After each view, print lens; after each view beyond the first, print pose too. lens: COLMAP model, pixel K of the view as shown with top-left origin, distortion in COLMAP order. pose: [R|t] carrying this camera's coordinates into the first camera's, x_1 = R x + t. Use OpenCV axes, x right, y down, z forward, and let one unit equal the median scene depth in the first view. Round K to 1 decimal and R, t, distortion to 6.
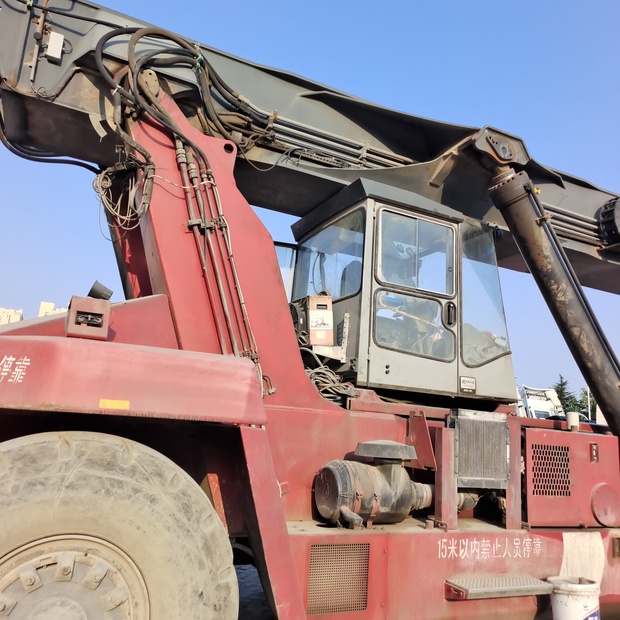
lens RADIAL K [[562.5, 0, 317.4], [0, 562.5, 309.5], [0, 0, 1]] dist [0.028523, 0.024380]
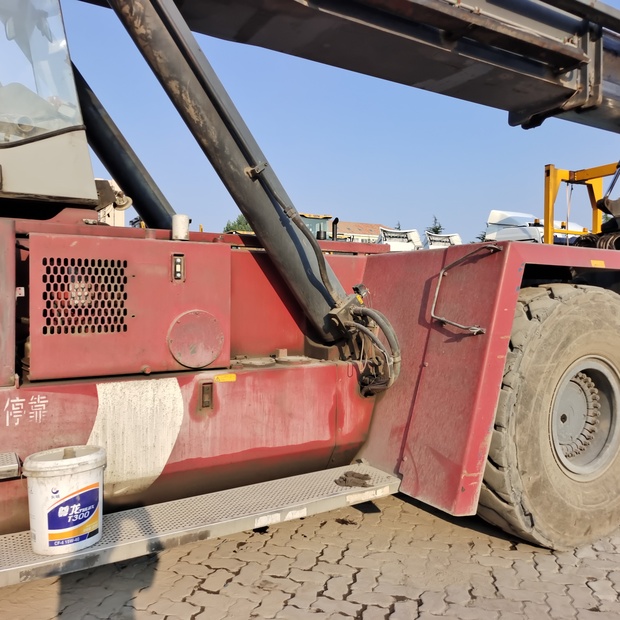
lens RADIAL K [[557.5, 0, 311.0], [0, 557.5, 302.9], [0, 0, 1]] dist [0.038755, 0.002989]
pose [[0.995325, -0.062452, 0.073673, 0.605396], [0.043919, 0.972047, 0.230640, 0.150166], [-0.086017, -0.226327, 0.970246, 0.342897]]
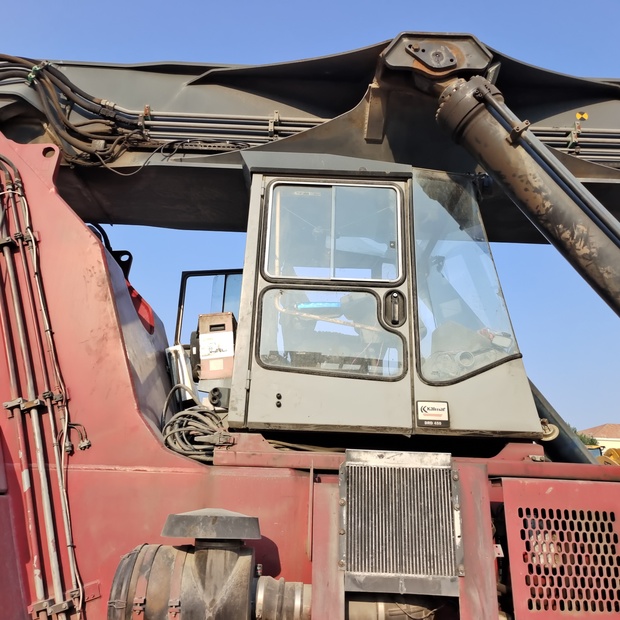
lens RADIAL K [[561.0, 0, 310.6], [0, 561.0, 302.7], [0, 0, 1]] dist [0.029494, -0.005155]
pose [[0.901305, -0.182356, -0.392931, 0.433311], [0.119040, 0.976419, -0.180096, 0.115446], [0.416507, 0.115547, 0.901760, 0.391122]]
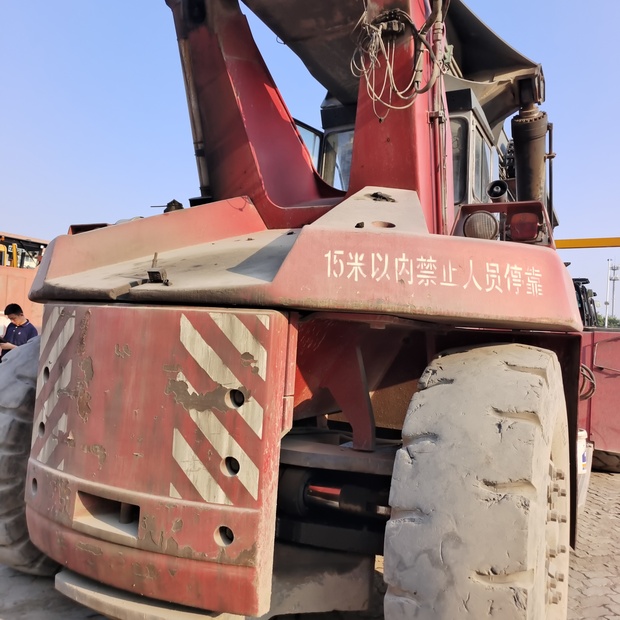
lens RADIAL K [[561.5, 0, 312.5], [0, 561.5, 319.7], [0, 0, 1]] dist [0.013511, -0.003662]
pose [[0.812935, -0.008394, 0.582294, -0.772473], [-0.120350, 0.975889, 0.182087, 0.025580], [-0.569783, -0.218104, 0.792324, 0.272755]]
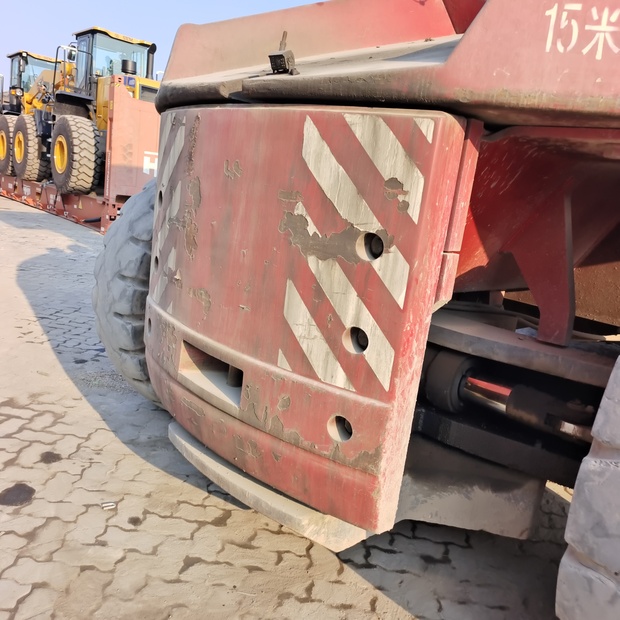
lens RADIAL K [[561.0, 0, 310.6], [0, 561.0, 302.7], [0, 0, 1]] dist [0.029494, -0.005155]
pose [[0.952444, -0.008011, 0.304608, -0.682245], [-0.123533, 0.903668, 0.410028, 0.085352], [-0.278549, -0.428158, 0.859704, 0.387628]]
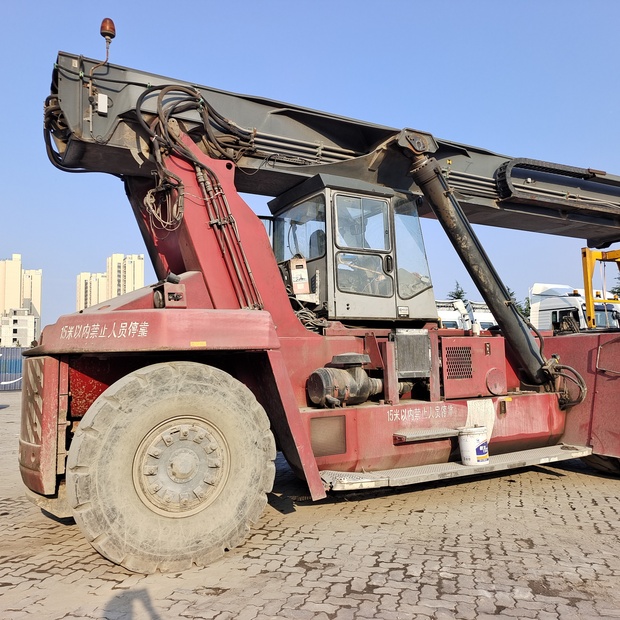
lens RADIAL K [[561.0, 0, 310.6], [0, 561.0, 302.7], [0, 0, 1]] dist [0.029494, -0.005155]
pose [[0.994367, -0.085783, 0.062247, -0.062533], [0.078275, 0.990346, 0.114399, -0.078016], [-0.071460, -0.108883, 0.991483, -0.438735]]
